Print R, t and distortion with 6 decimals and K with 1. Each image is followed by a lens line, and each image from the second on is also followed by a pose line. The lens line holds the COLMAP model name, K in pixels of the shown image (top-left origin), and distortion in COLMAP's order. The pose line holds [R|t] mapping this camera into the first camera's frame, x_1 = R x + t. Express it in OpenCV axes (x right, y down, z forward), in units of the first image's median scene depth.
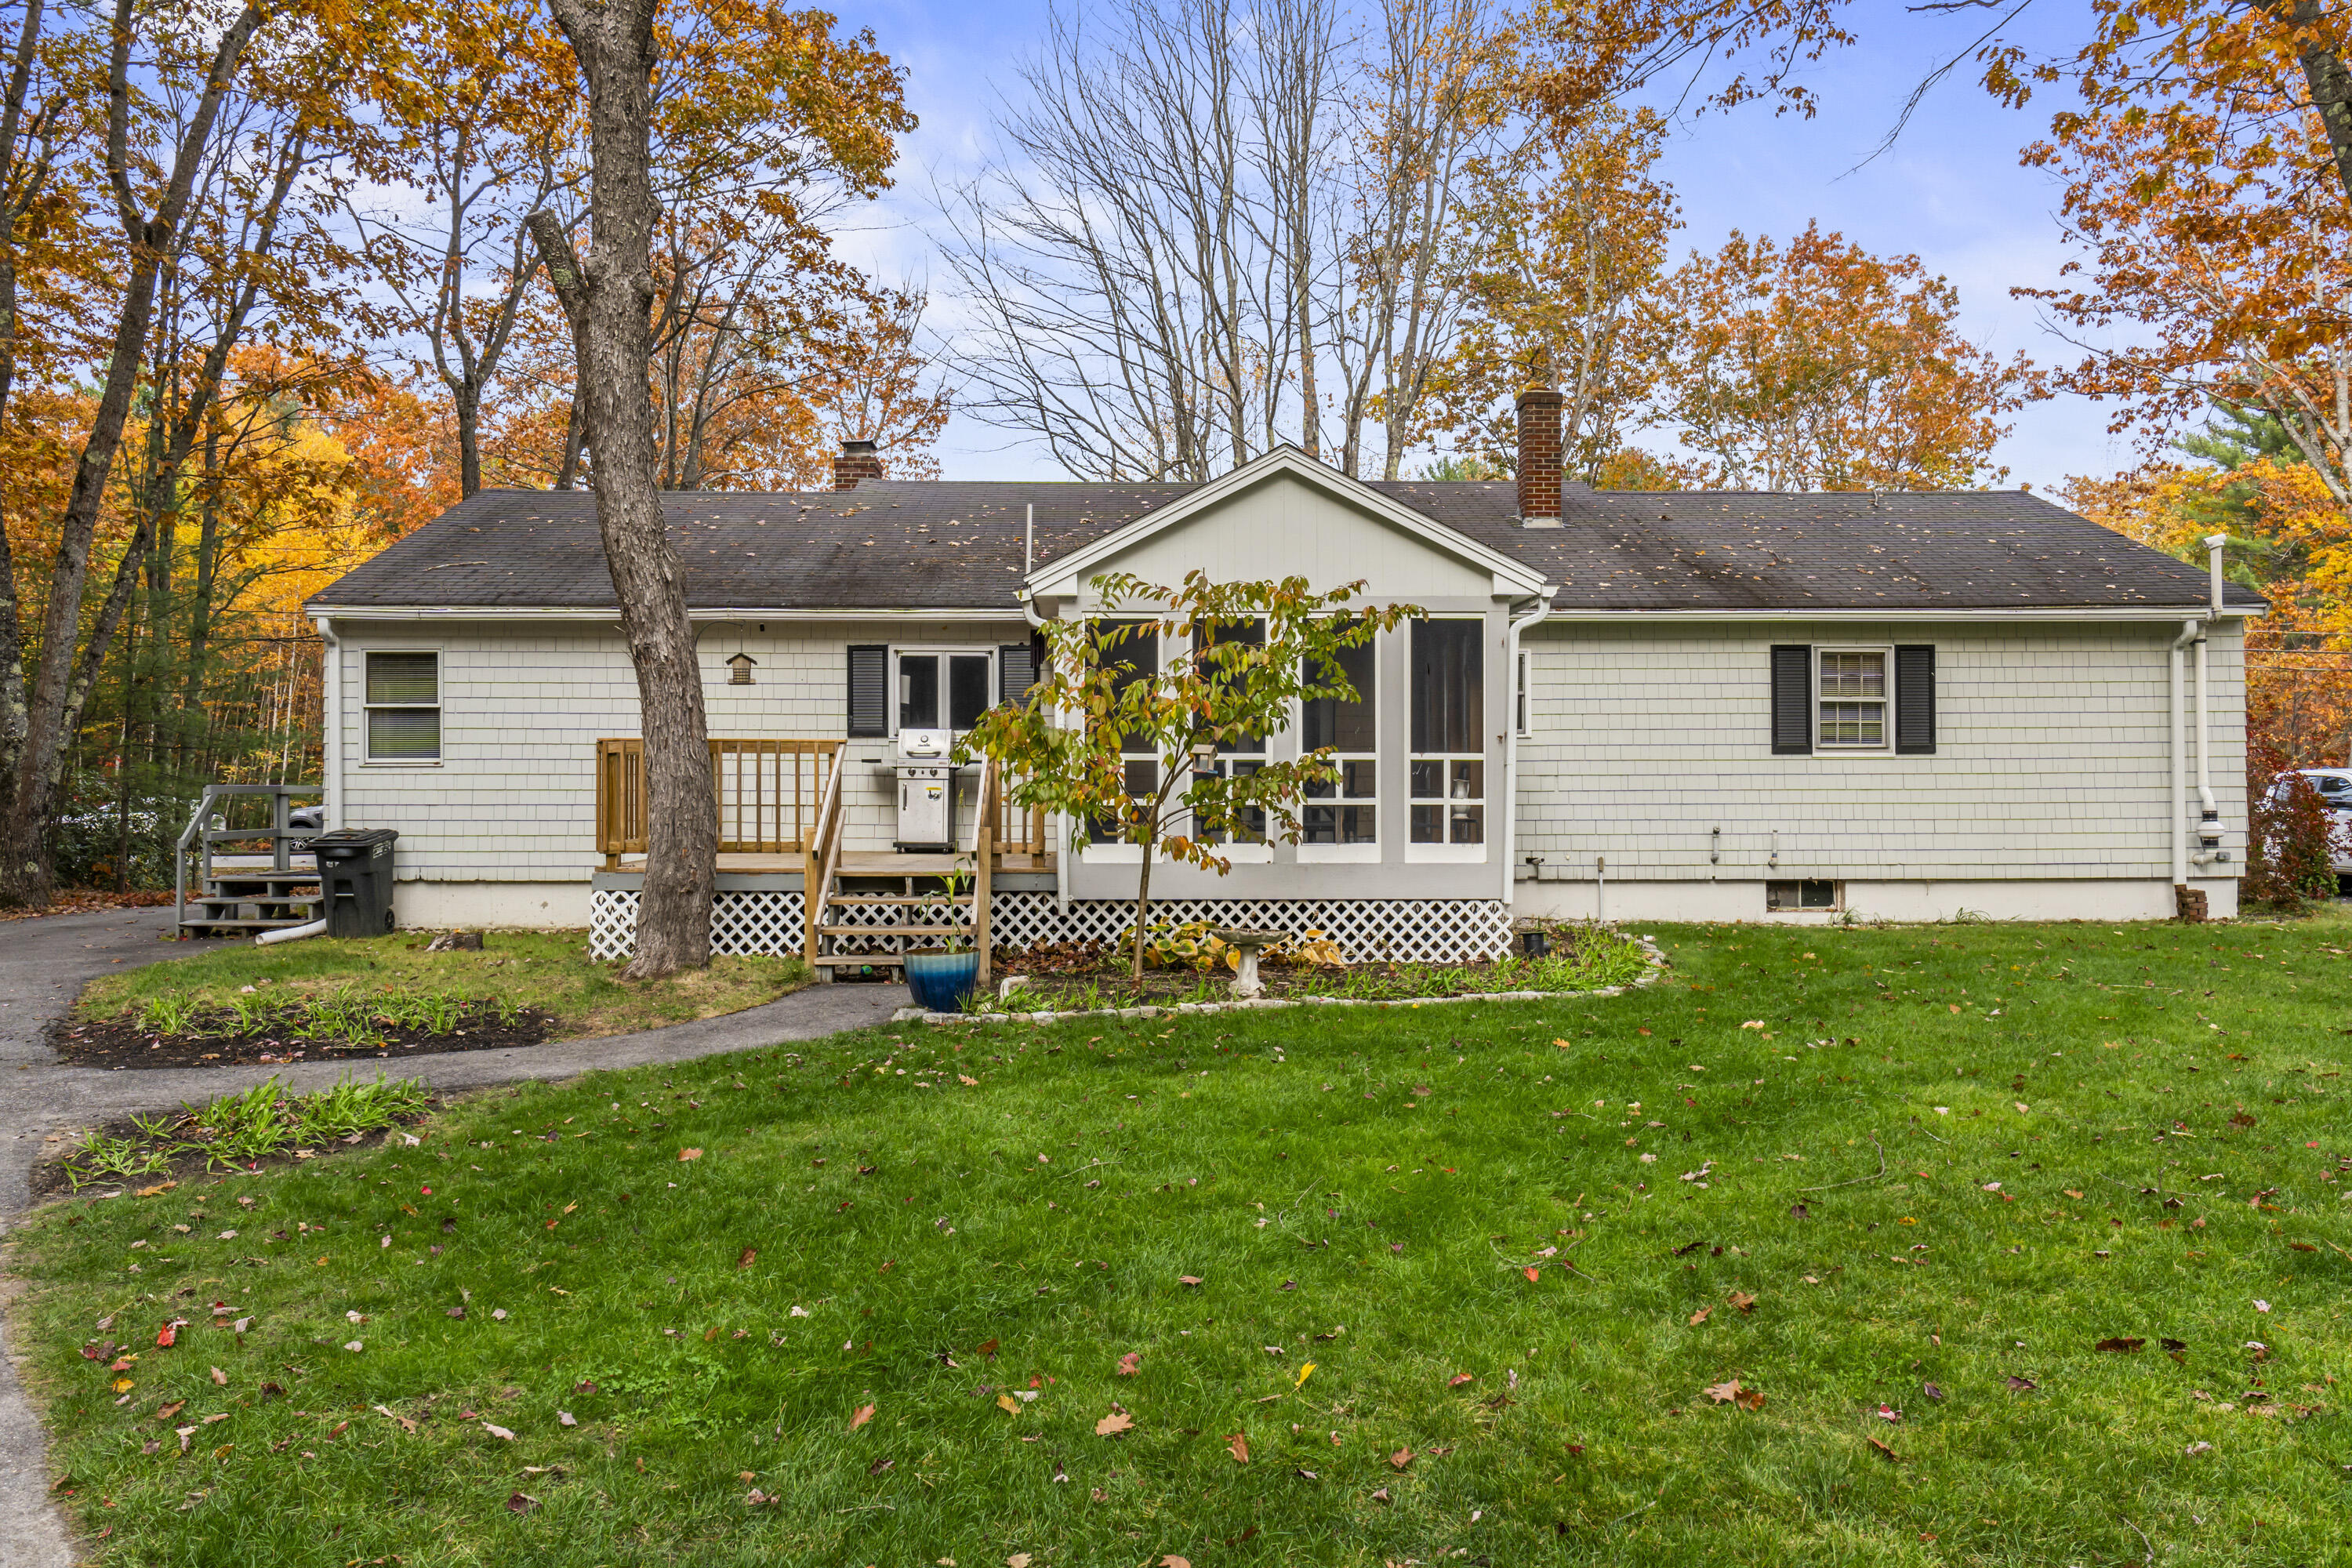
lens RADIAL K [[1735.6, 0, 1161.1], [0, 1735.6, 795.7], [0, 0, 1]] dist [0.003039, 0.010501]
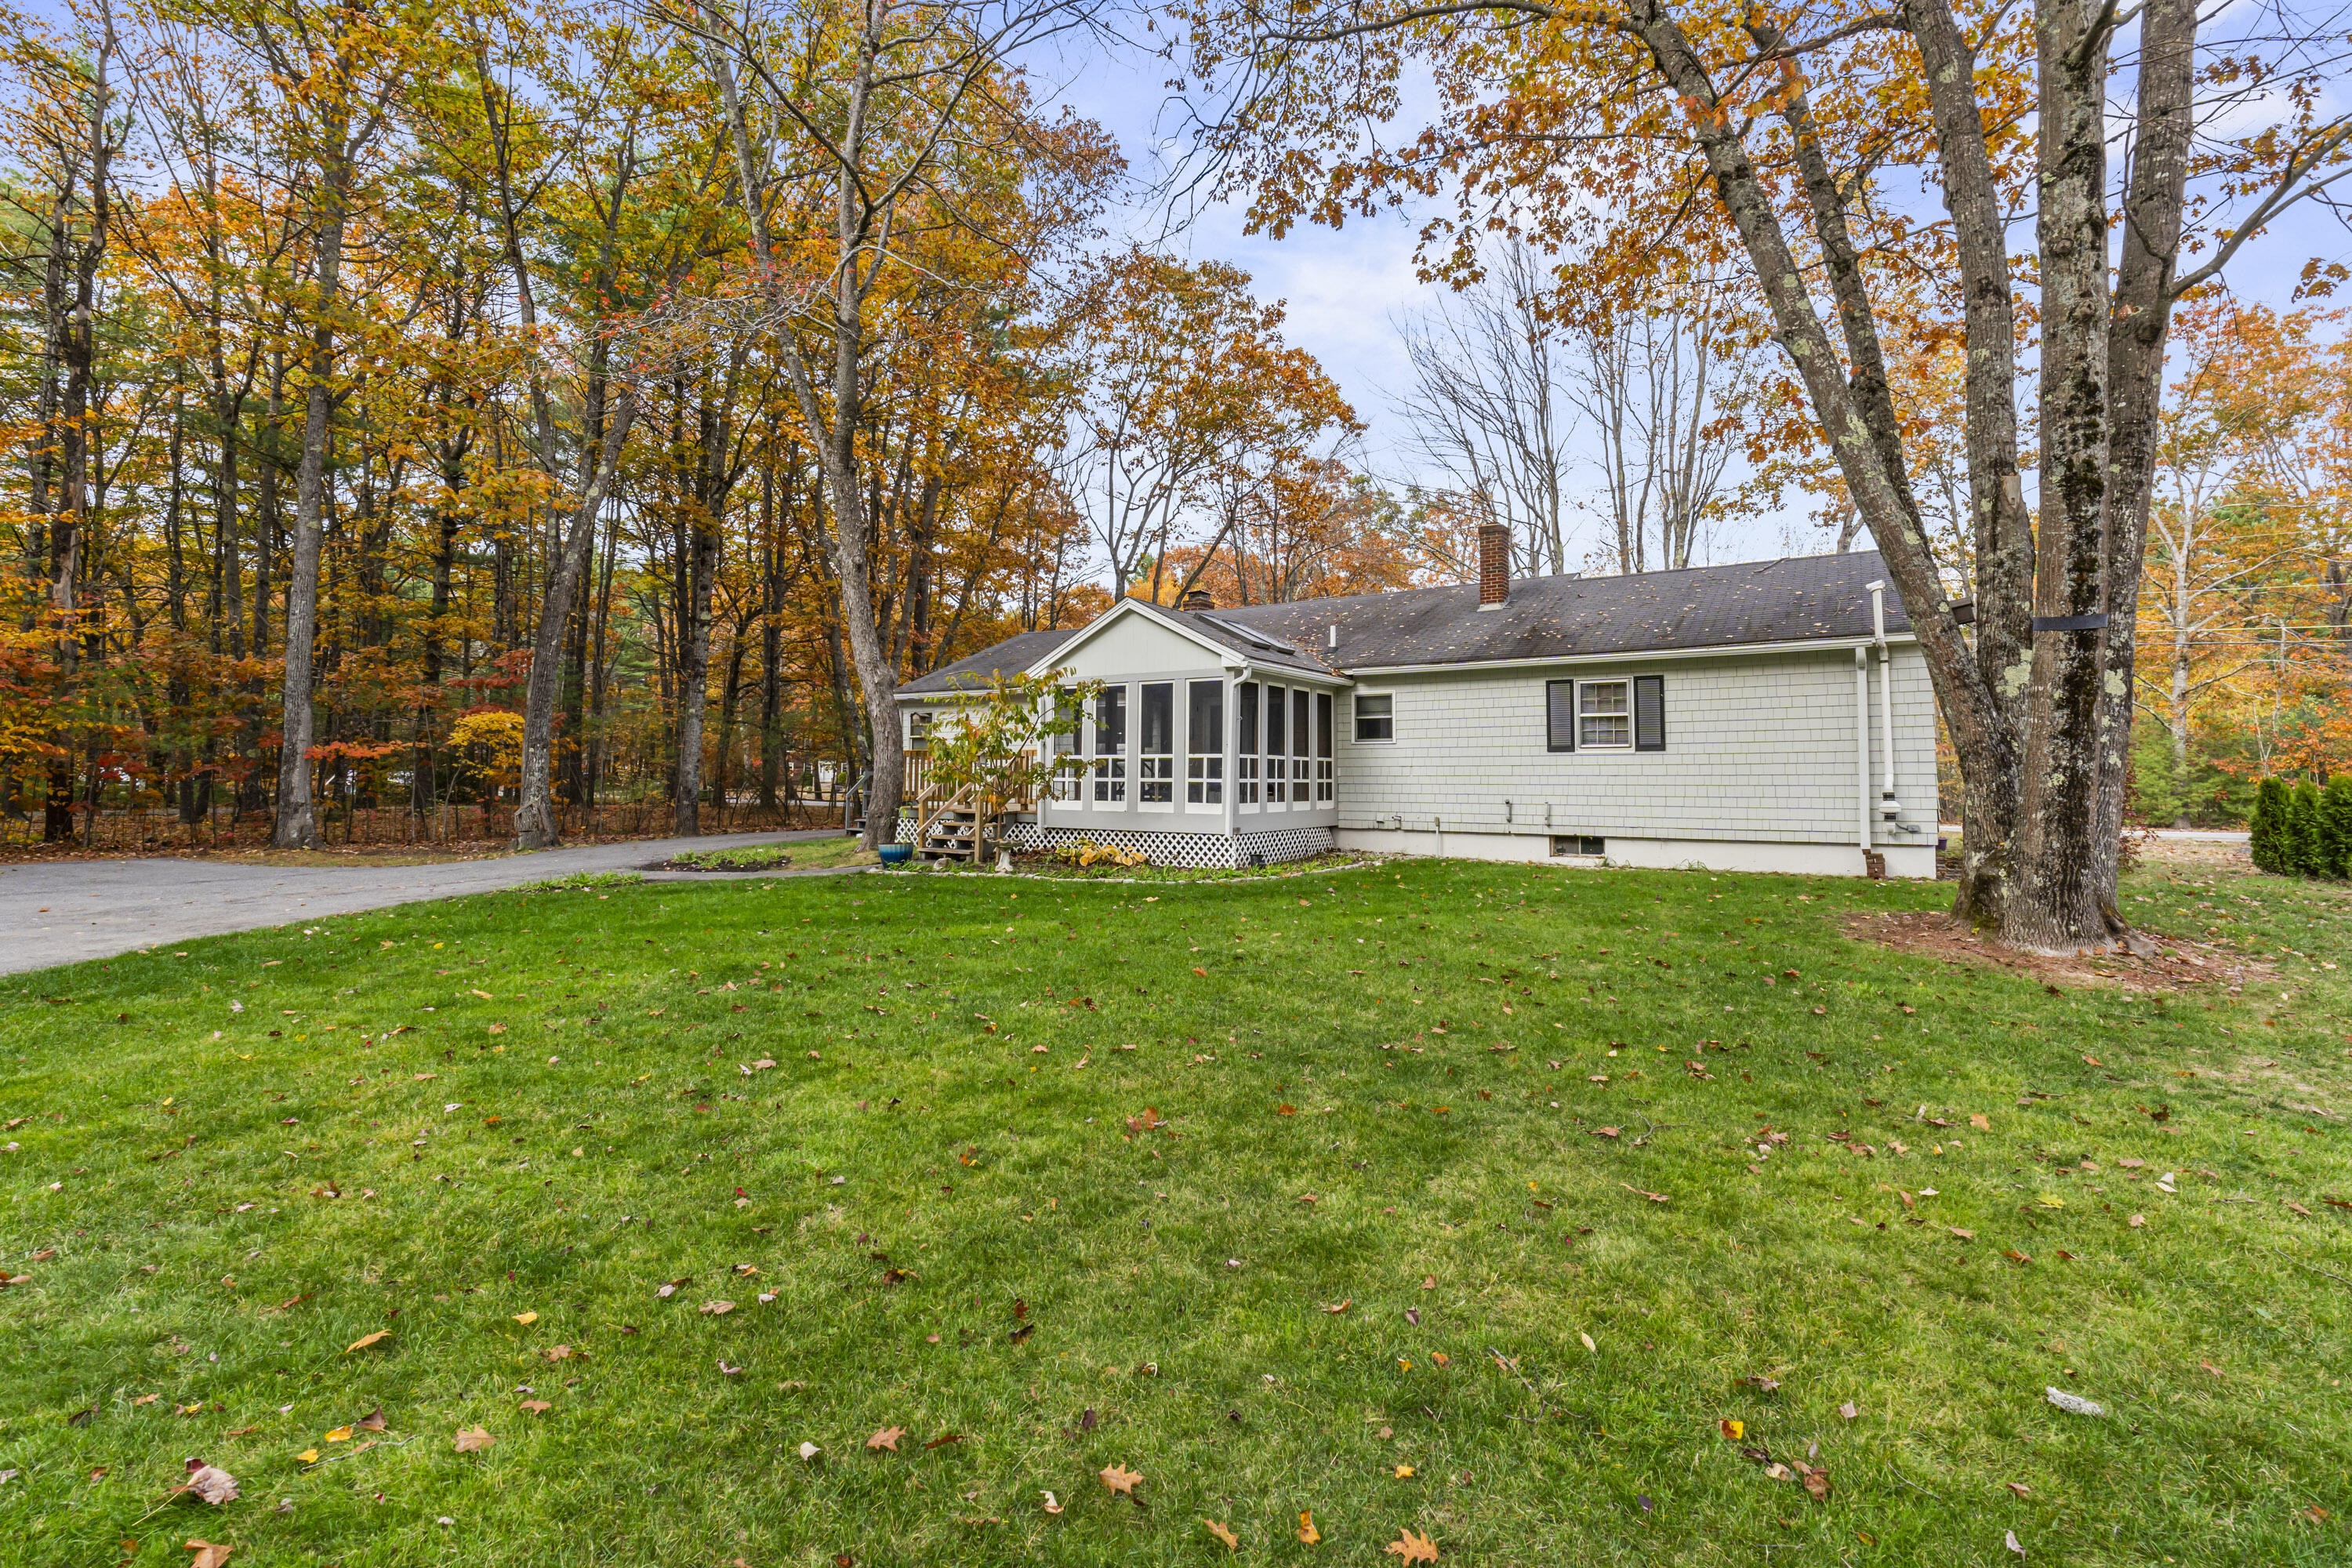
lens RADIAL K [[1137.4, 0, 1171.6], [0, 1137.4, 761.4], [0, 0, 1]] dist [0.000747, 0.000038]
pose [[0.809553, -0.005412, -0.587022, 0.753173], [-0.006643, 0.999809, -0.018379, 0.005174], [0.587010, 0.018779, 0.809362, 0.000571]]
